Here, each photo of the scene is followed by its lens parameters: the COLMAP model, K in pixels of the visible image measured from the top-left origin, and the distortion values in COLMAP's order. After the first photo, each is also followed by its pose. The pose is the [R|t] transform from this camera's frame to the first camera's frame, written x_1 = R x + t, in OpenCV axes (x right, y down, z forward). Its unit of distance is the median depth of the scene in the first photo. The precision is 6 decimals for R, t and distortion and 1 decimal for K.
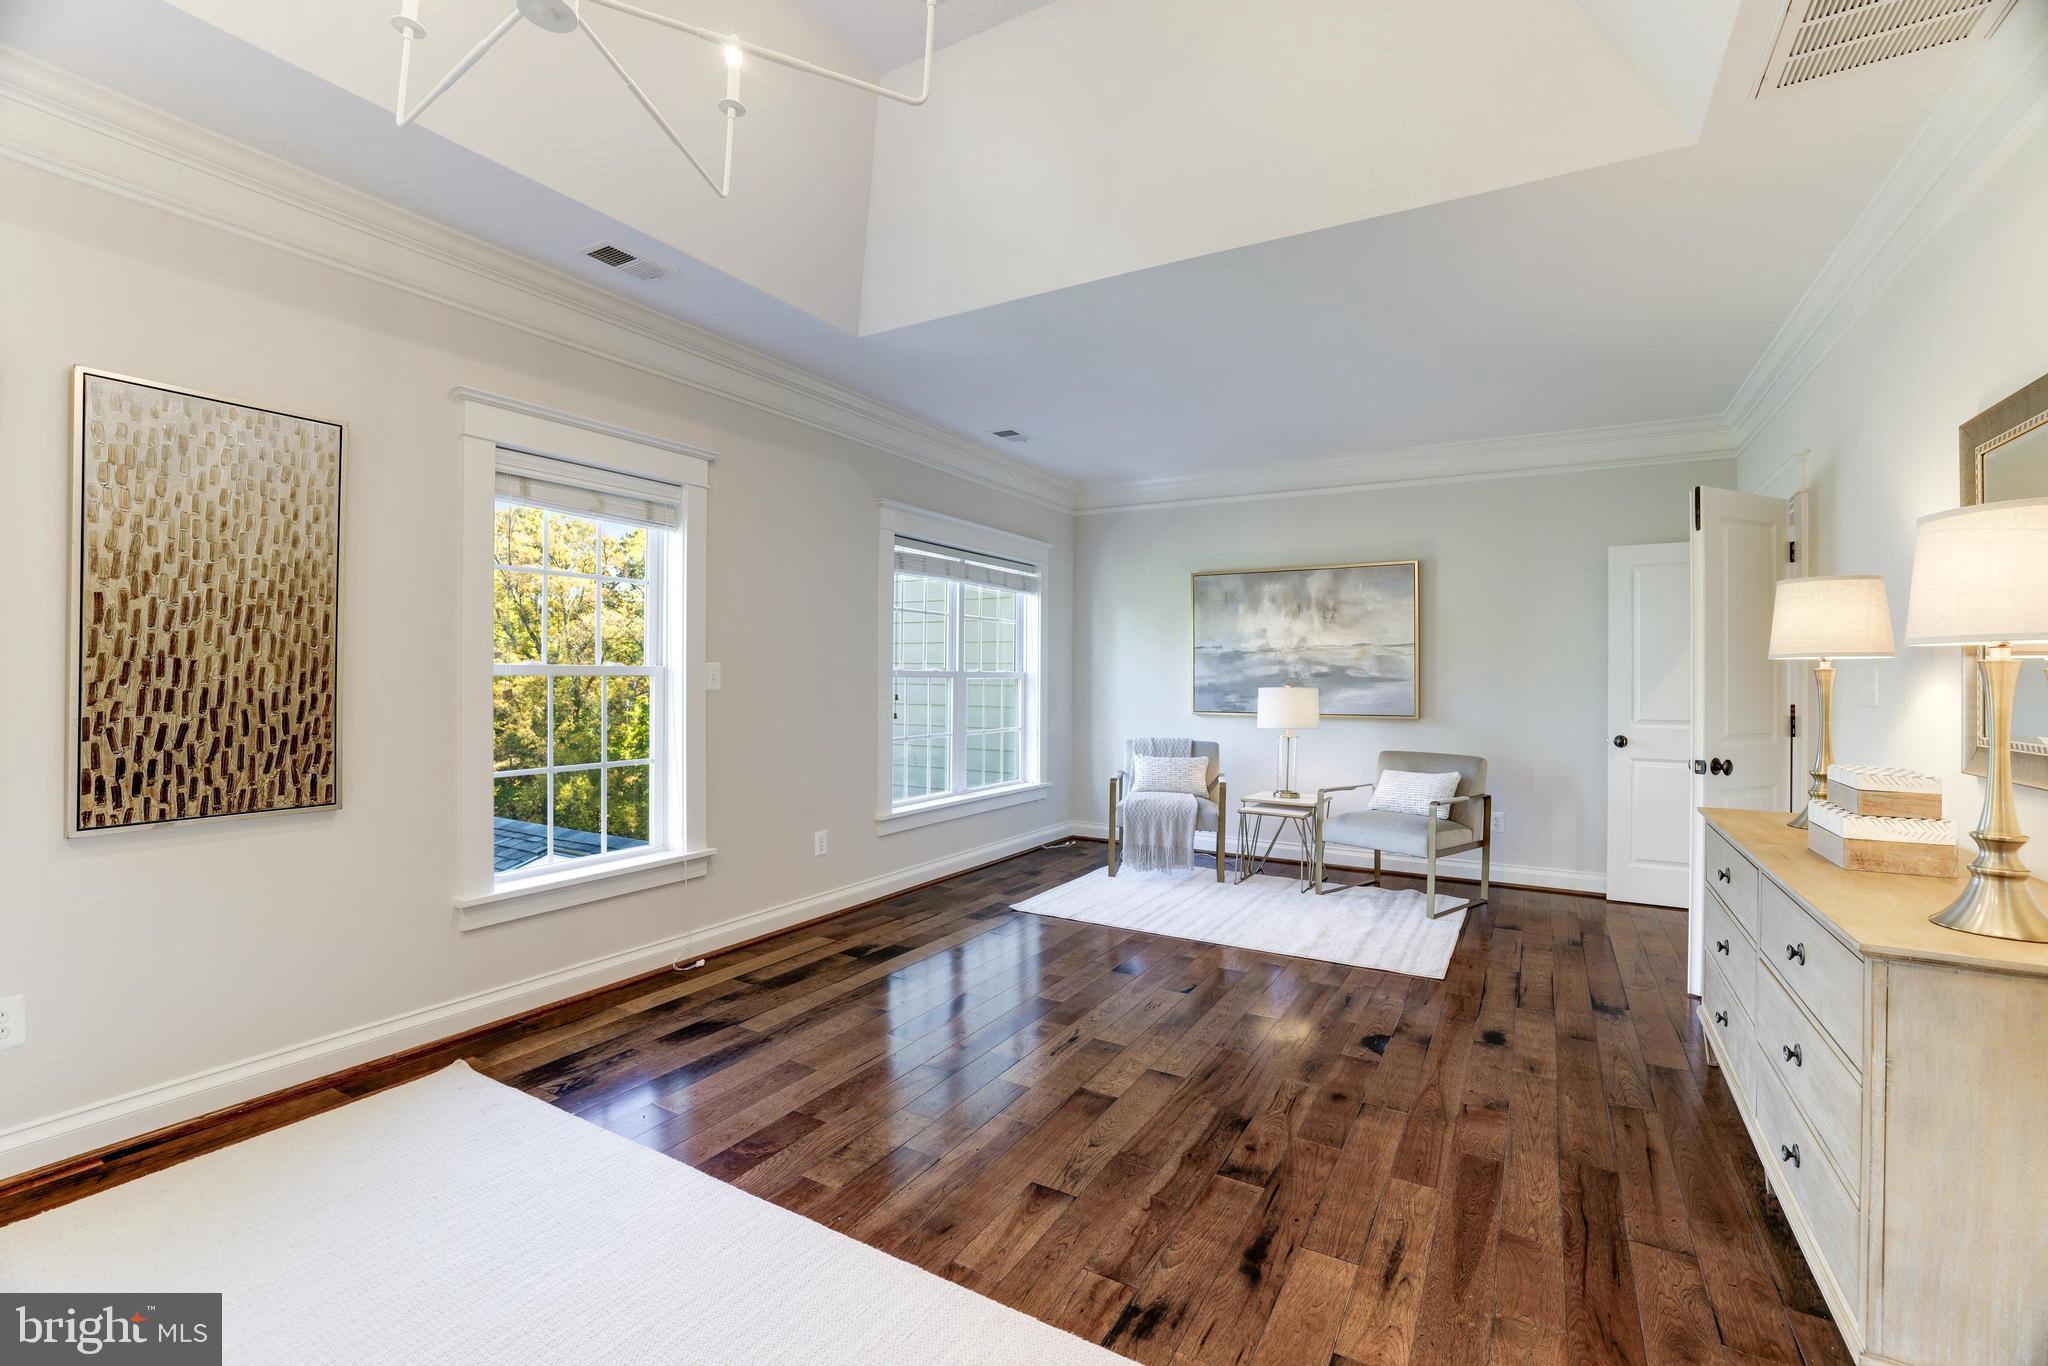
lens RADIAL K [[885.3, 0, 1023.6], [0, 885.3, 673.7], [0, 0, 1]] dist [-0.030744, 0.005690]
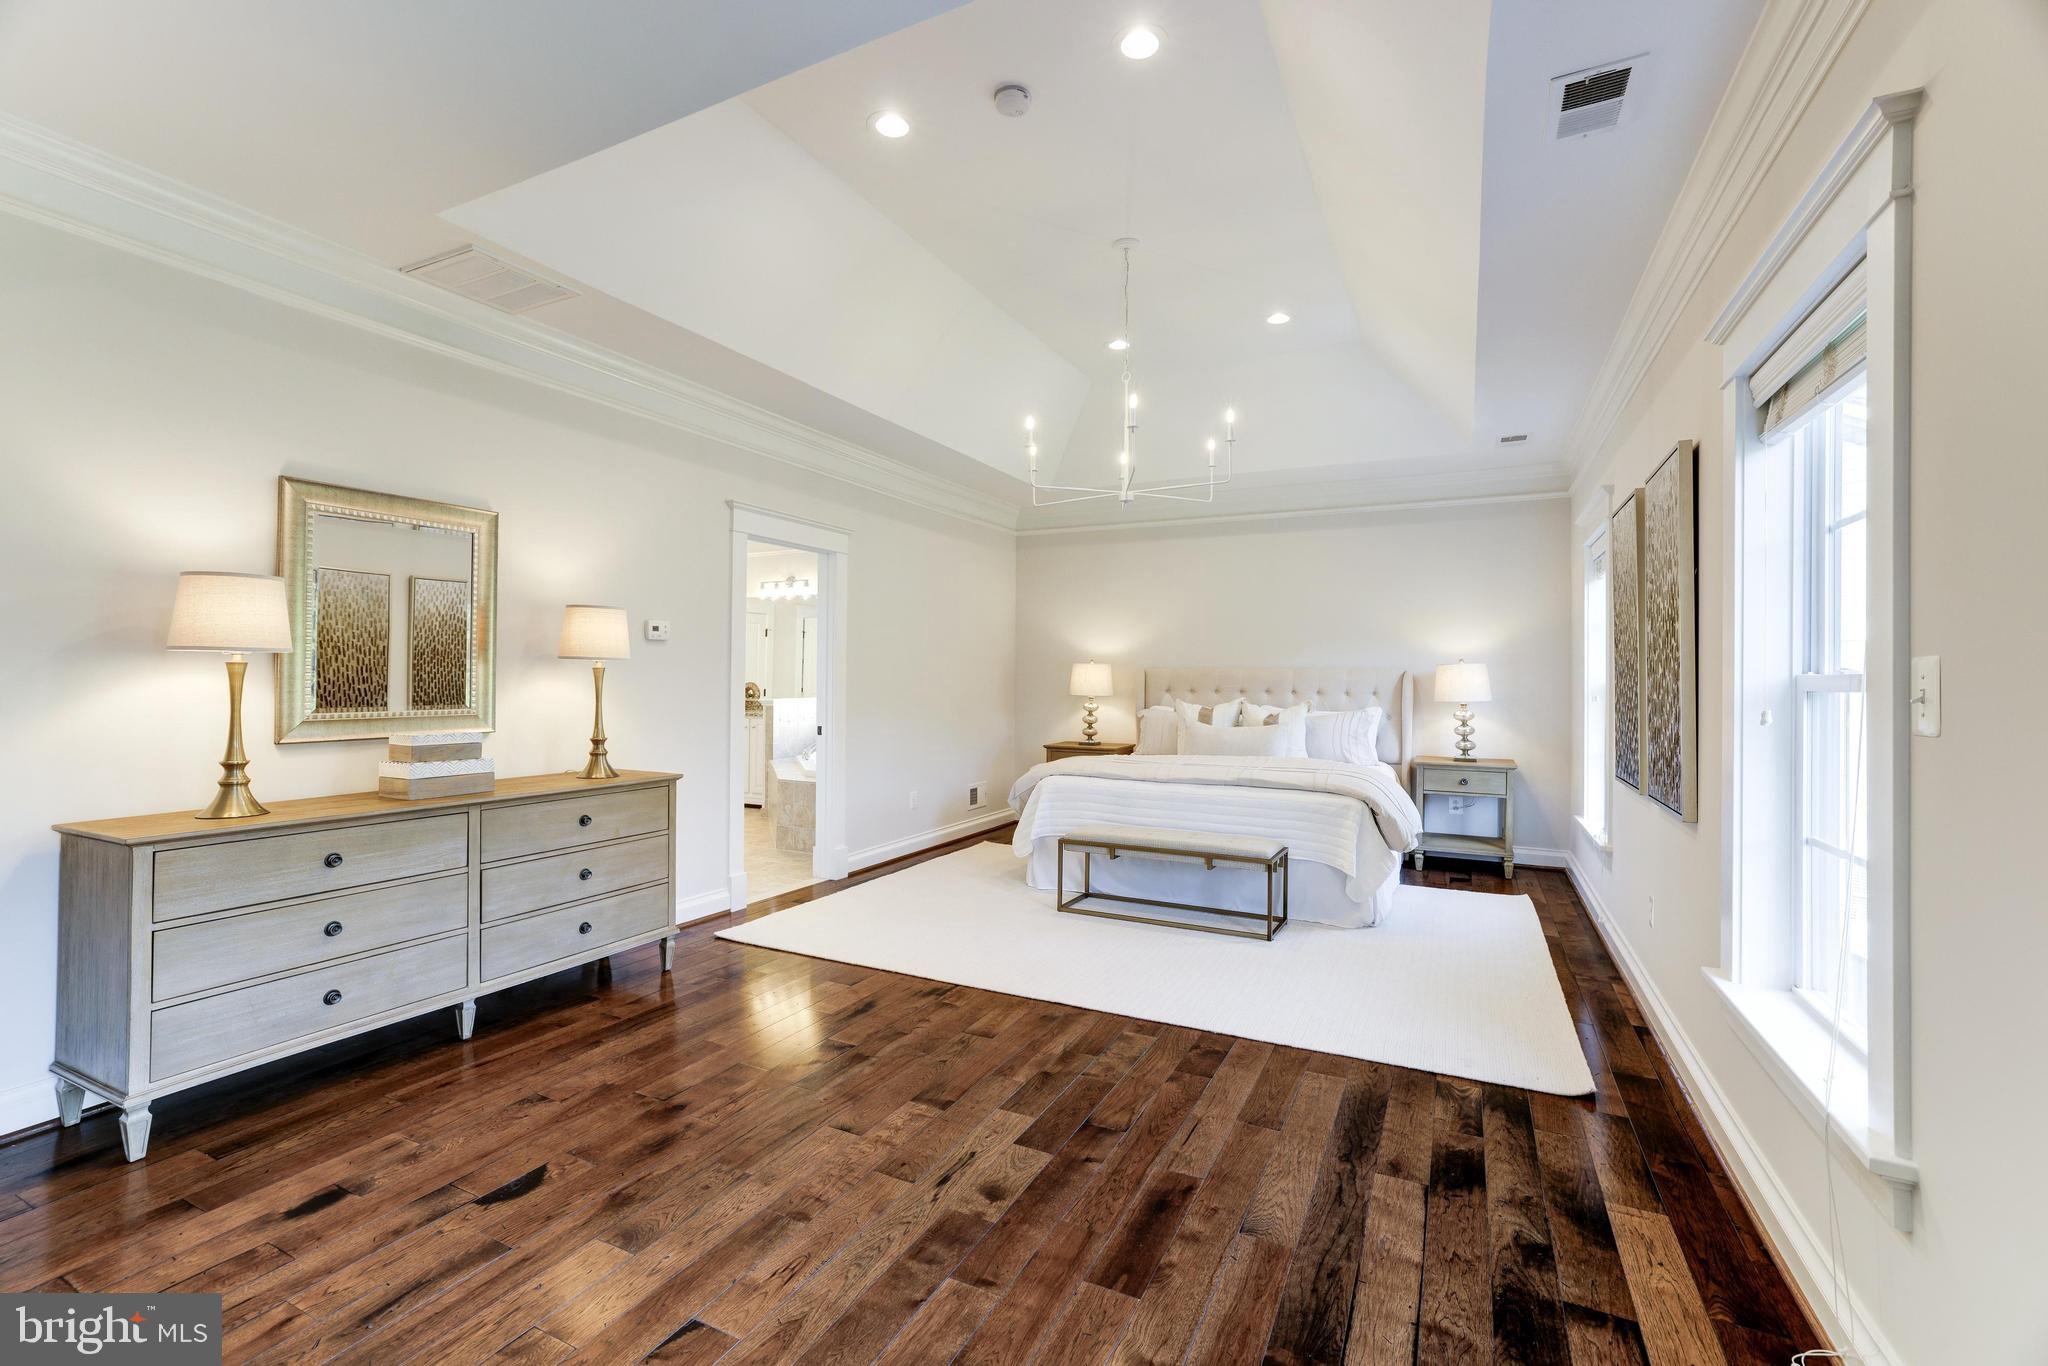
lens RADIAL K [[885.3, 0, 1022.7], [0, 885.3, 680.2], [0, 0, 1]] dist [-0.030744, 0.005690]
pose [[-0.997693, -0.016496, -0.065851, 0.045870], [-0.016328, 0.999862, -0.003095, 0.005939], [0.065893, -0.002012, -0.997825, 1.741166]]
